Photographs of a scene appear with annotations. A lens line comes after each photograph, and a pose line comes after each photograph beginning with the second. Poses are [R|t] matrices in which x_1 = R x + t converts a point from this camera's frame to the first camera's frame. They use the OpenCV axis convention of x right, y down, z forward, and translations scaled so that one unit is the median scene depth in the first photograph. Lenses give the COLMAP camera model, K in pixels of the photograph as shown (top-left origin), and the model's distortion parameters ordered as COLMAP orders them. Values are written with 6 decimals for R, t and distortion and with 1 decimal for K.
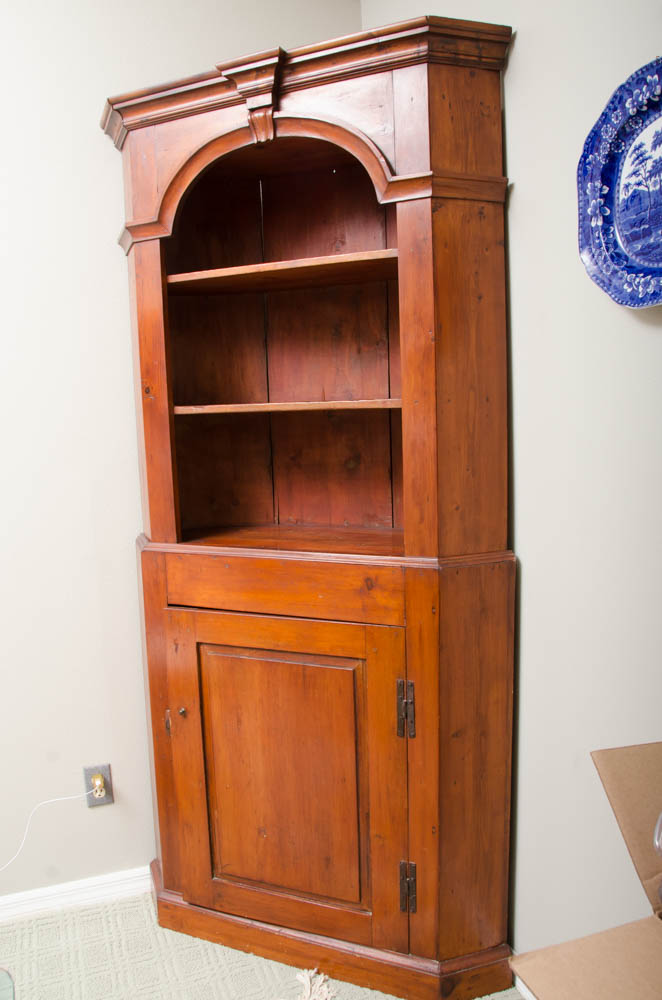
lens RADIAL K [[800.5, 0, 329.8], [0, 800.5, 507.2], [0, 0, 1]] dist [-0.069806, -0.001924]
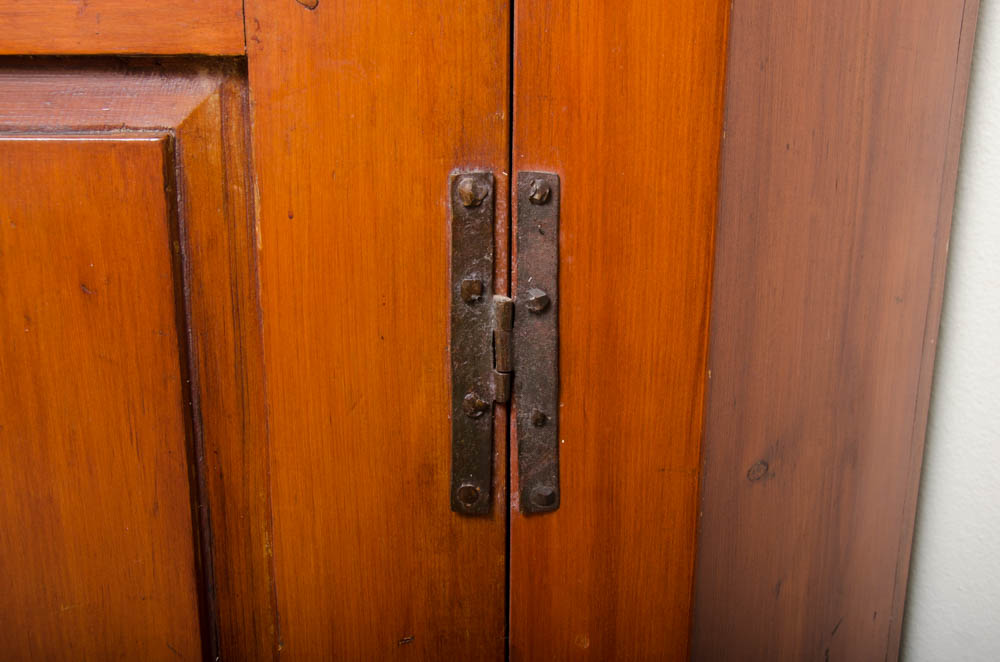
lens RADIAL K [[1096.6, 0, 498.9], [0, 1096.6, 332.2], [0, 0, 1]] dist [-0.021570, 0.000000]
pose [[0.935215, -0.060866, 0.348810, 0.012810], [0.019195, 0.992381, 0.121704, 0.204460], [-0.353560, -0.107124, 0.929258, 0.725068]]
